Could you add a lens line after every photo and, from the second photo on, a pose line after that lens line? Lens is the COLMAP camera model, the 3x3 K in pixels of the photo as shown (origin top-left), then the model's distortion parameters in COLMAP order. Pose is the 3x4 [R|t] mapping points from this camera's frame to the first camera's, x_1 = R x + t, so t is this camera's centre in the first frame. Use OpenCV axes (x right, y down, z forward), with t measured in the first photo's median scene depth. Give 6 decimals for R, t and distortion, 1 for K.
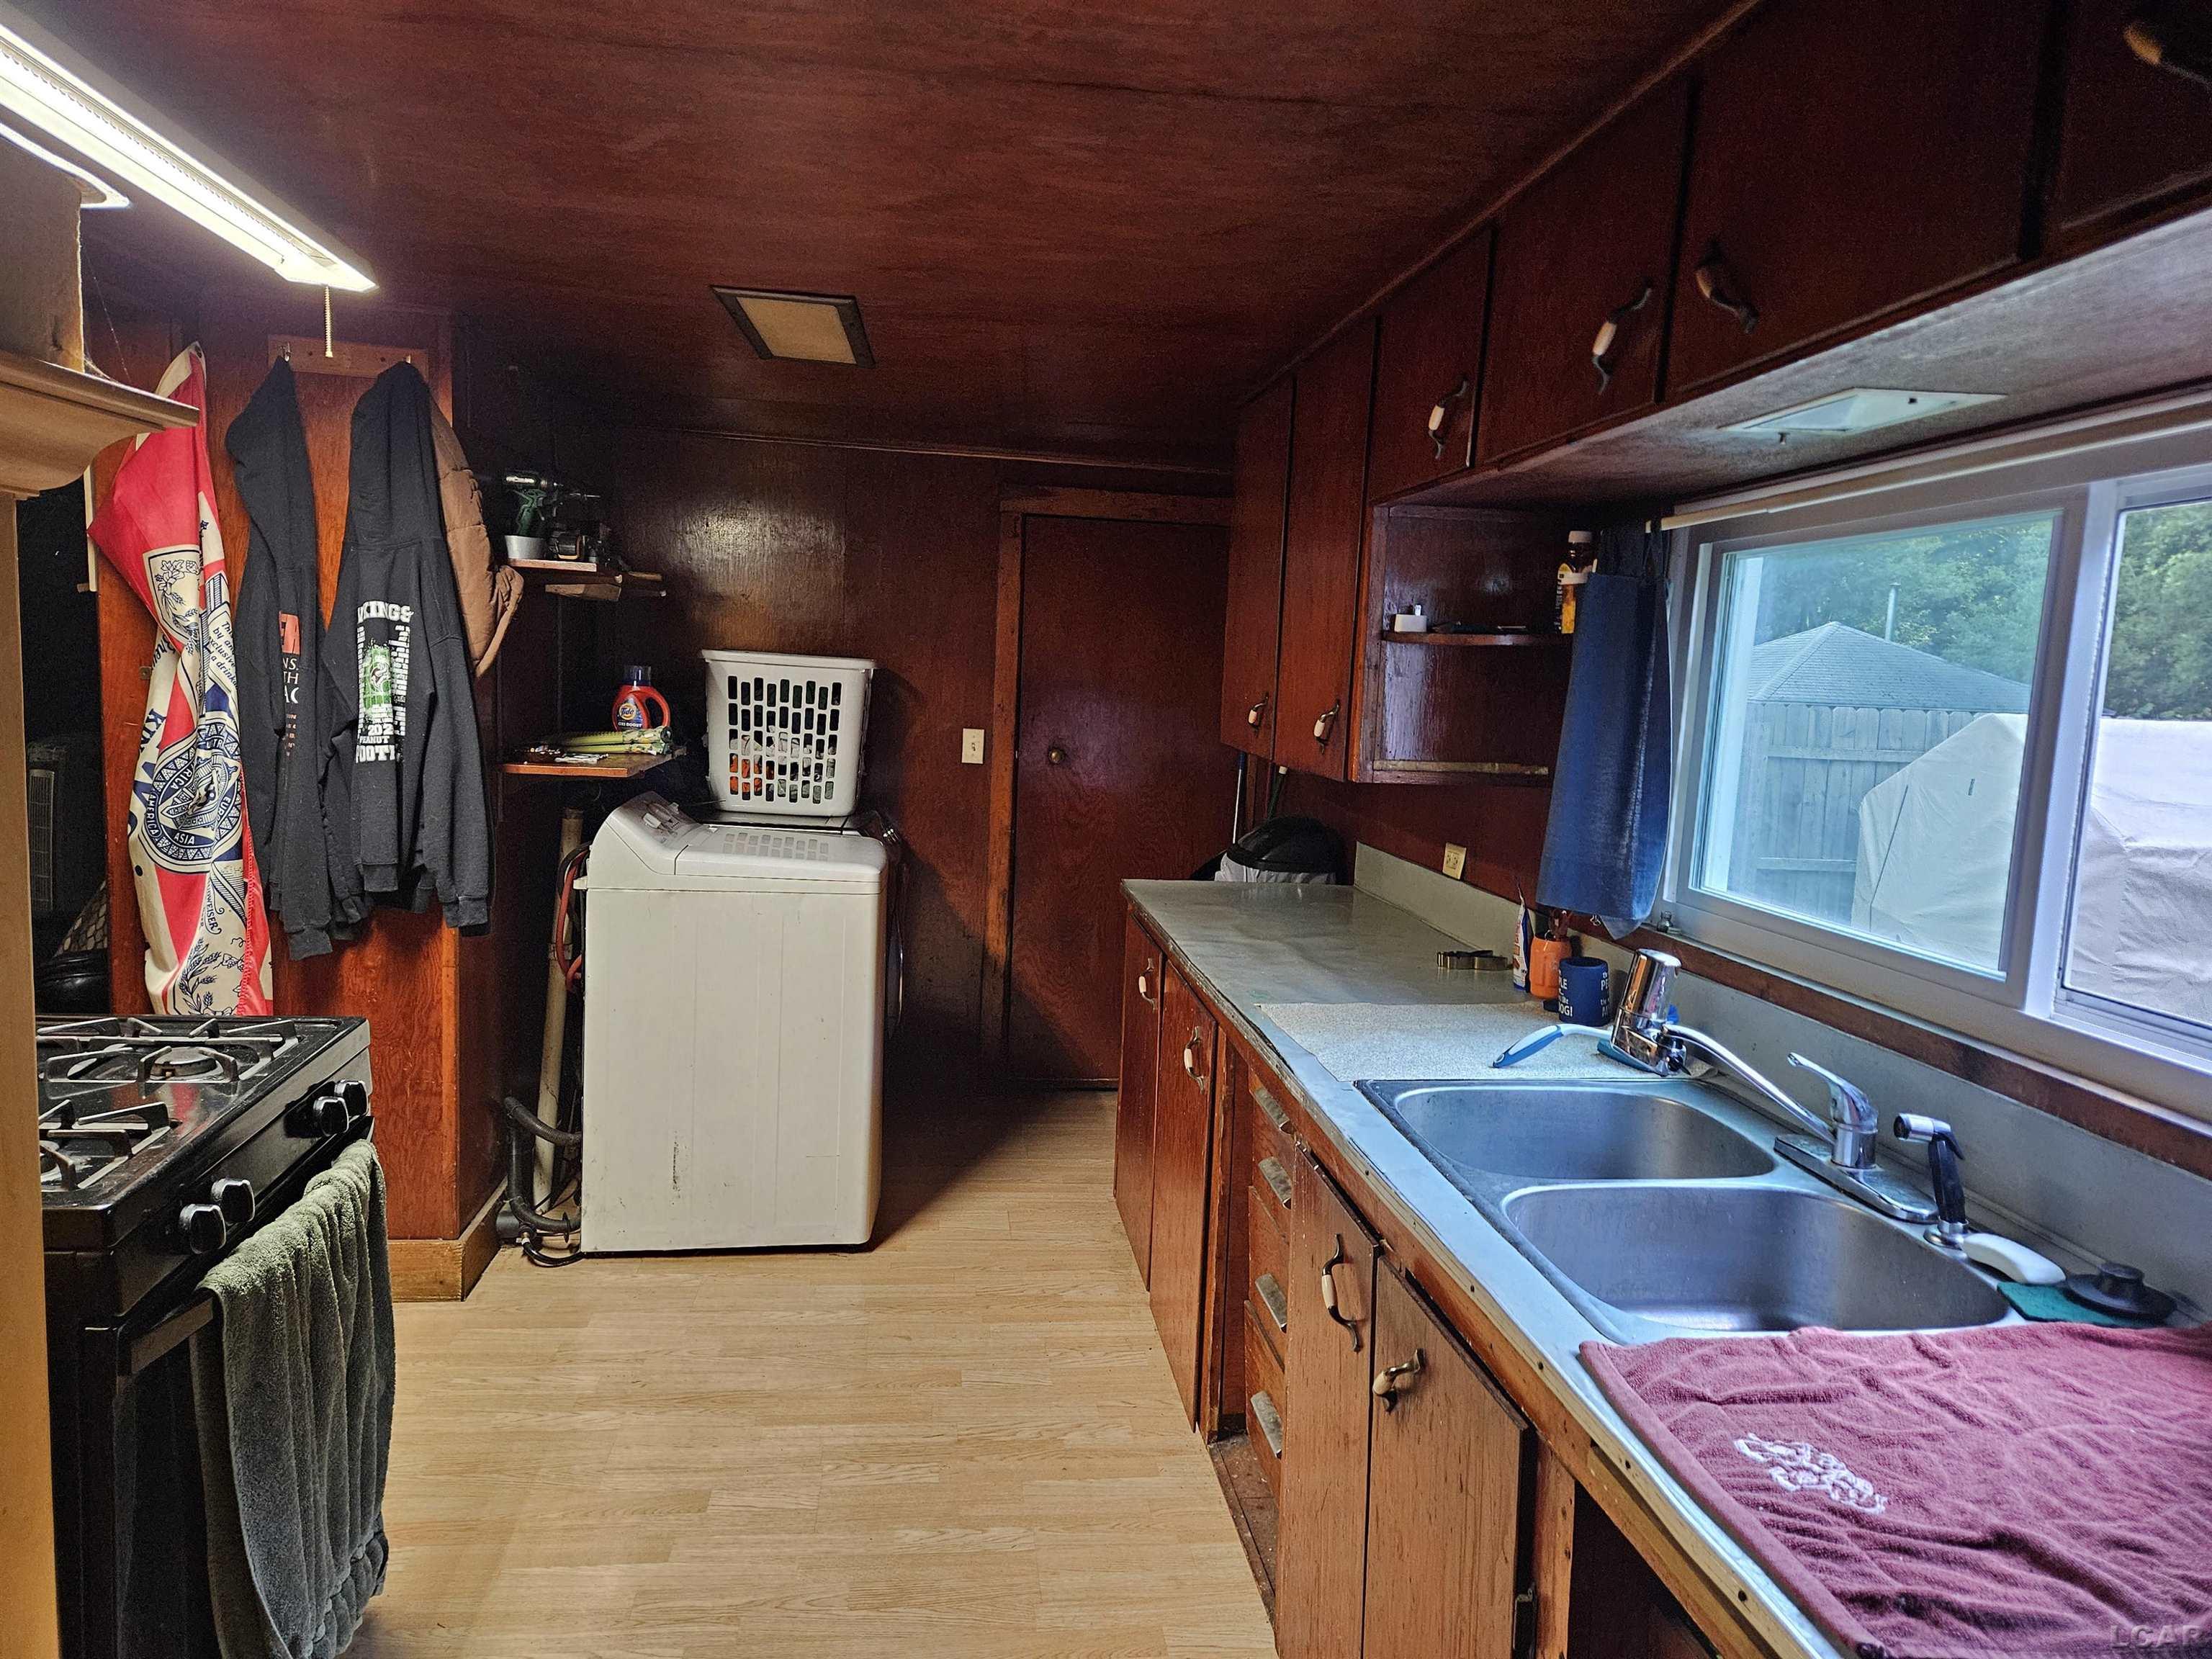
lens RADIAL K [[1443.8, 0, 1106.0], [0, 1443.8, 829.5], [0, 0, 1]] dist [-0.000347, -0.002079]
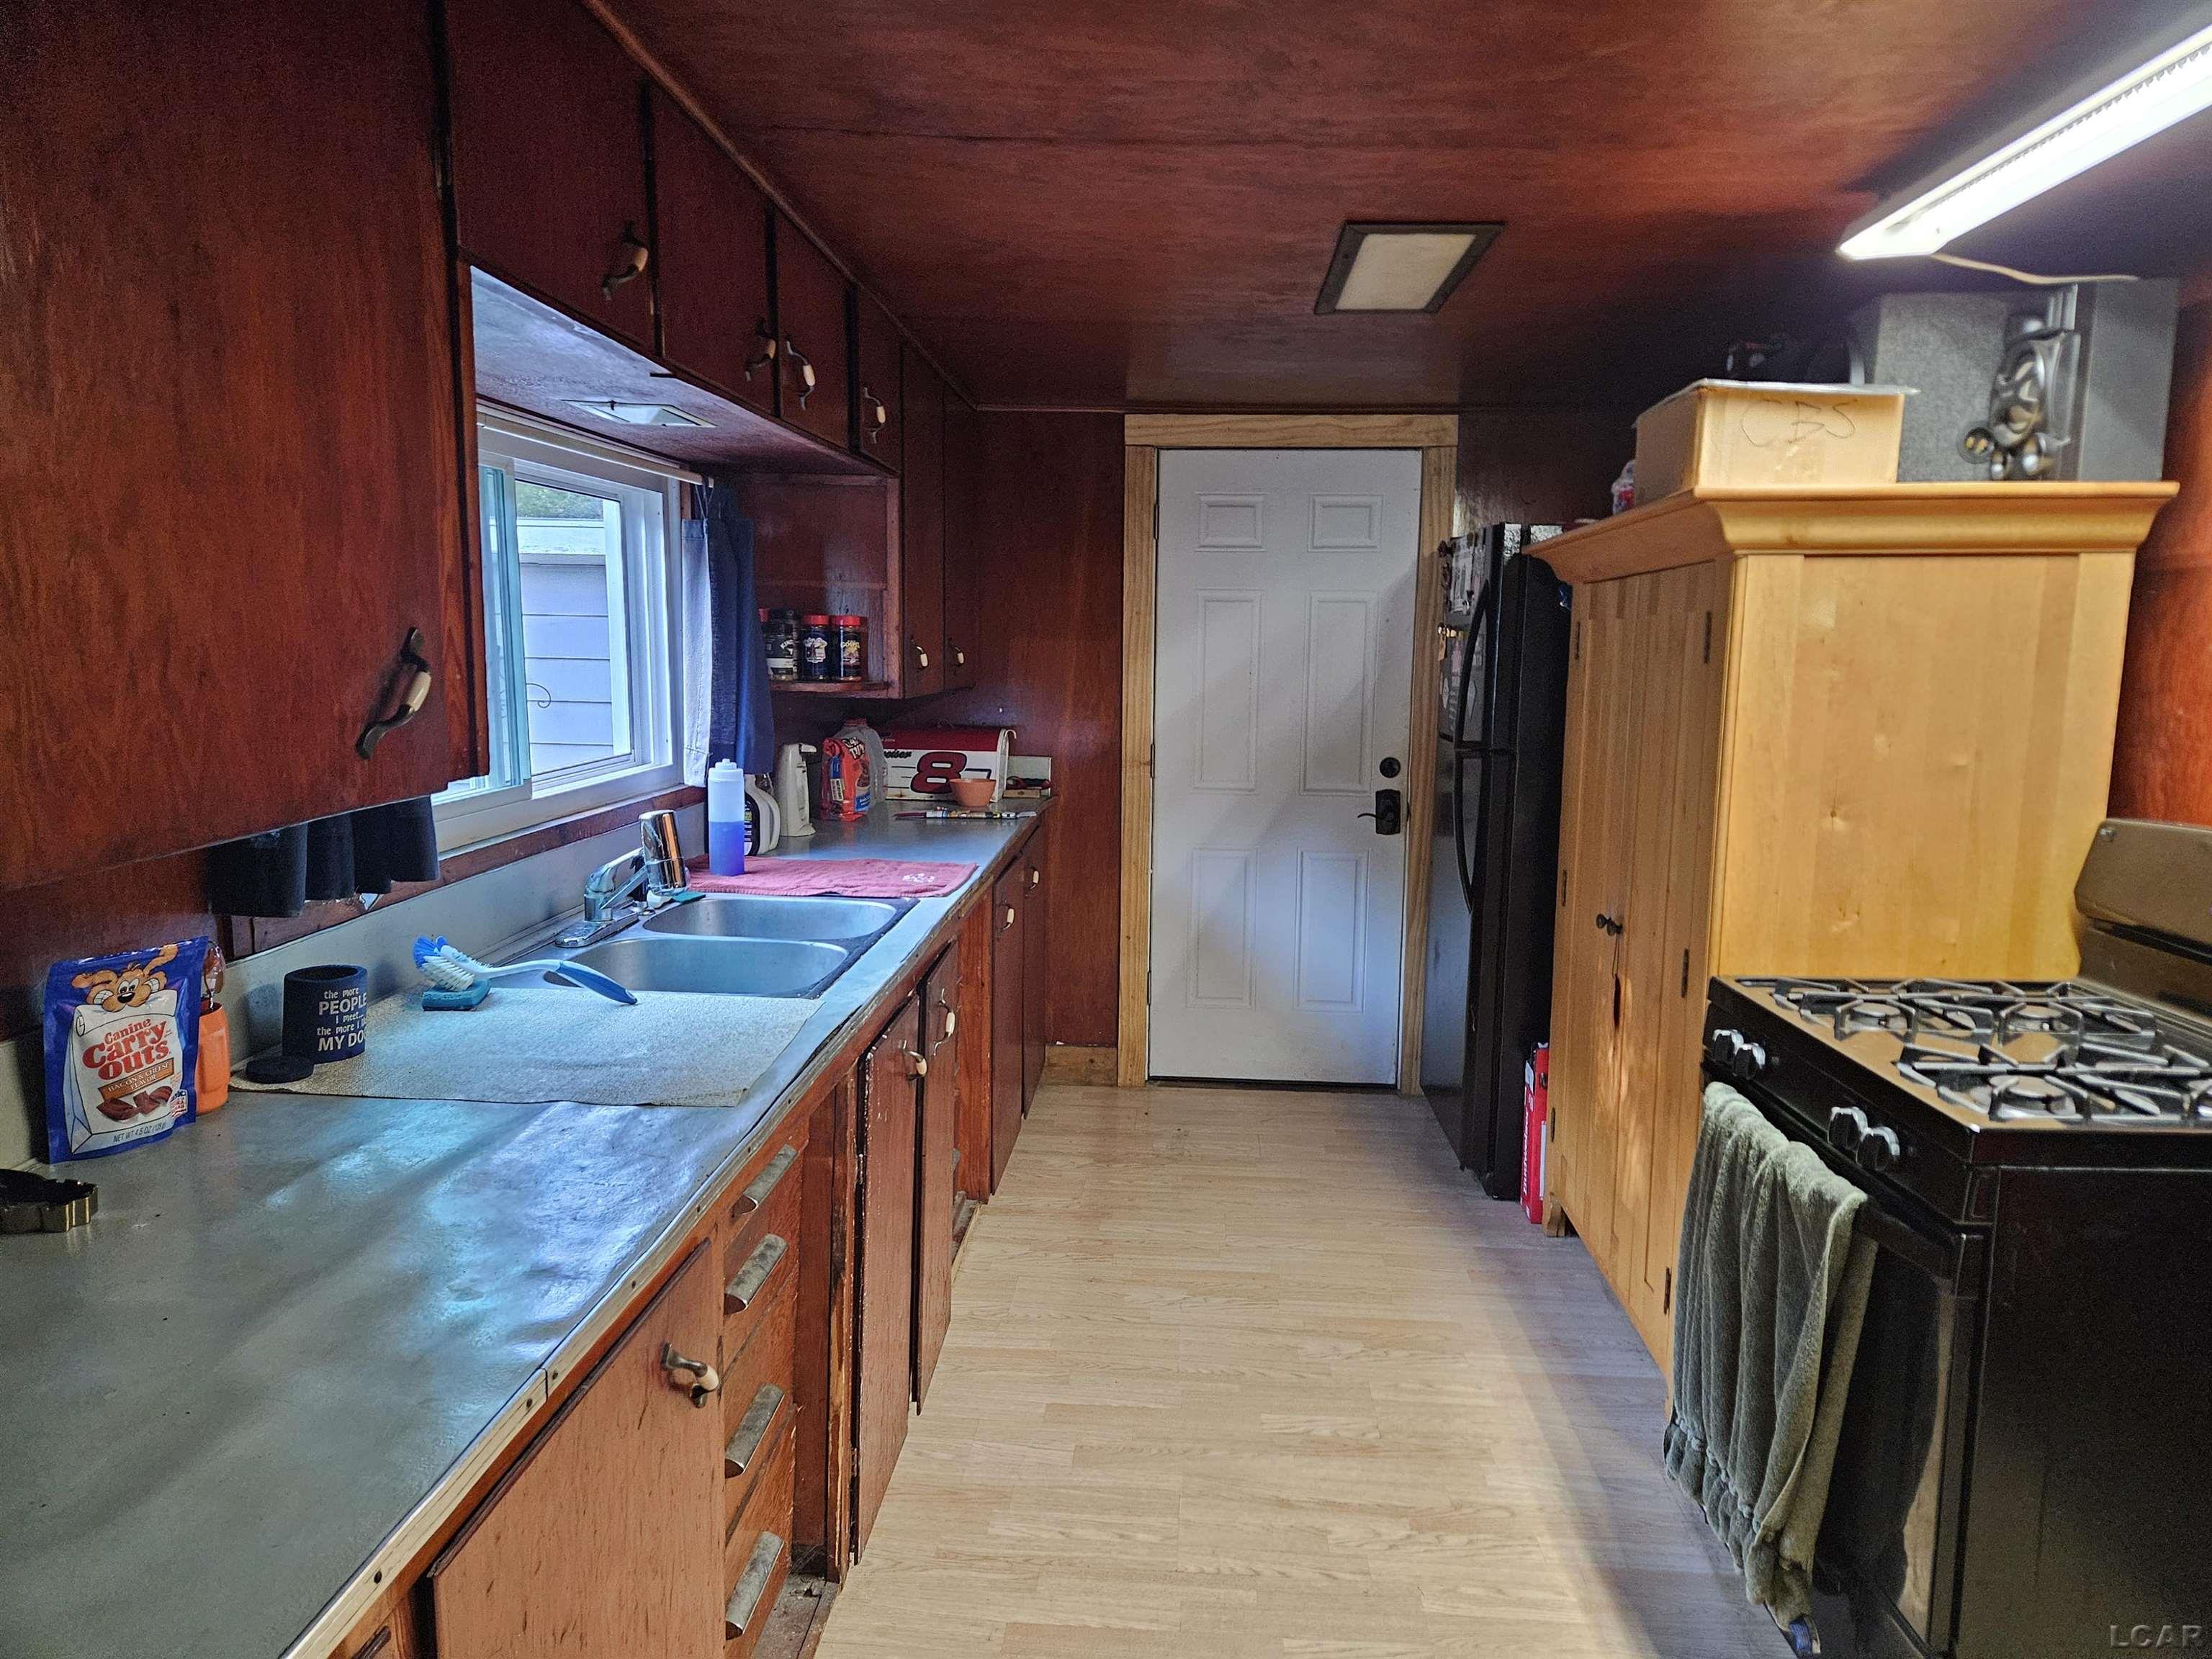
lens RADIAL K [[1443.8, 0, 1106.0], [0, 1443.8, 829.5], [0, 0, 1]] dist [-0.000347, -0.002079]
pose [[-0.982364, -0.074078, 0.171678, -0.216225], [-0.028945, 0.967351, 0.251784, -0.222696], [-0.184724, 0.242374, -0.952435, 2.092637]]
